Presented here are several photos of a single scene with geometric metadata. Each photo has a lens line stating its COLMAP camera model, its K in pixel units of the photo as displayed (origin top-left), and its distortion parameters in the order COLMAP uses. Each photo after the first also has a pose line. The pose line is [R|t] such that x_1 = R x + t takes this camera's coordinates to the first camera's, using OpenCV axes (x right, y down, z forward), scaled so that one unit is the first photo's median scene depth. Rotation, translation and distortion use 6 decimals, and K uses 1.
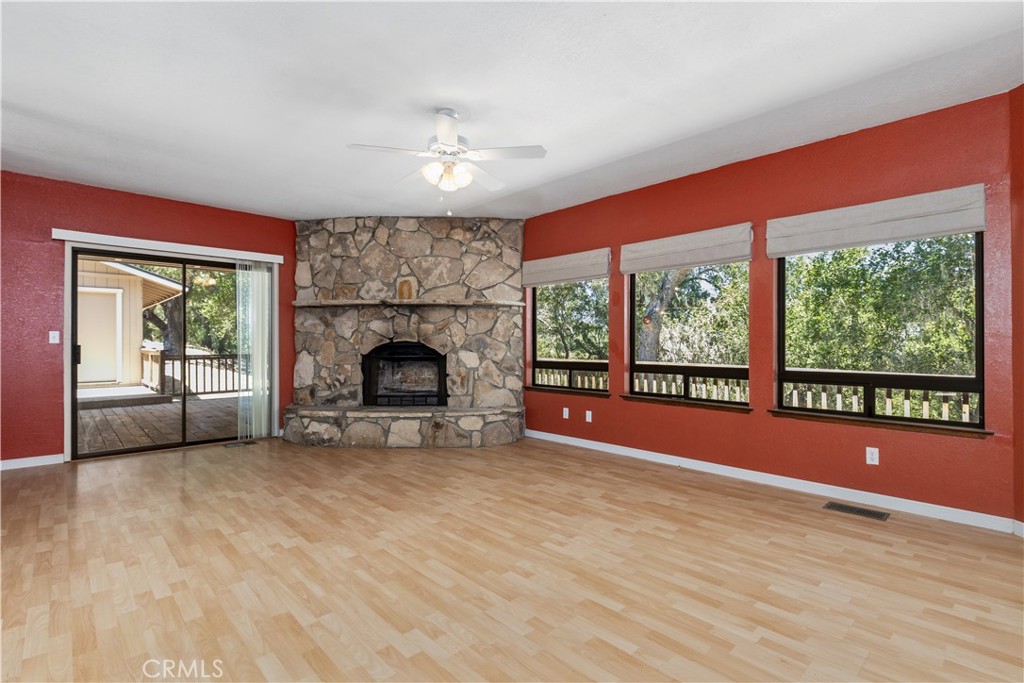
lens RADIAL K [[480.4, 0, 506.6], [0, 480.4, 340.6], [0, 0, 1]] dist [0.000945, -0.001277]
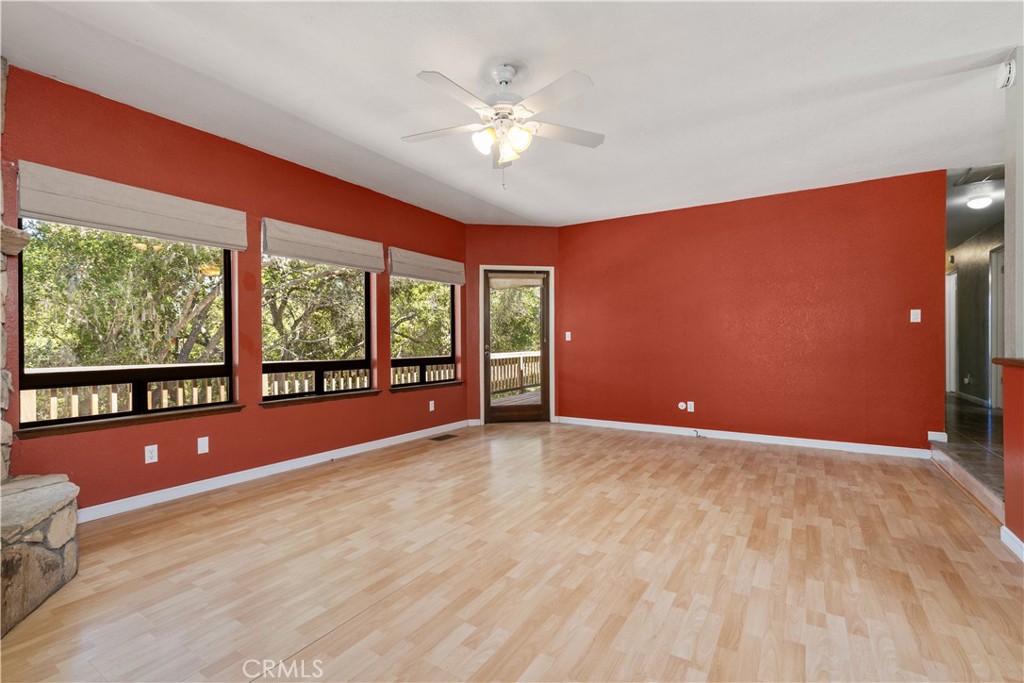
lens RADIAL K [[461.0, 0, 509.3], [0, 461.0, 341.4], [0, 0, 1]] dist [0.005439, -0.000852]
pose [[-0.249088, 0.000064, 0.968481, -0.872329], [-0.006139, 0.999980, -0.001645, 0.013323], [-0.968461, -0.006355, -0.249083, 1.127165]]
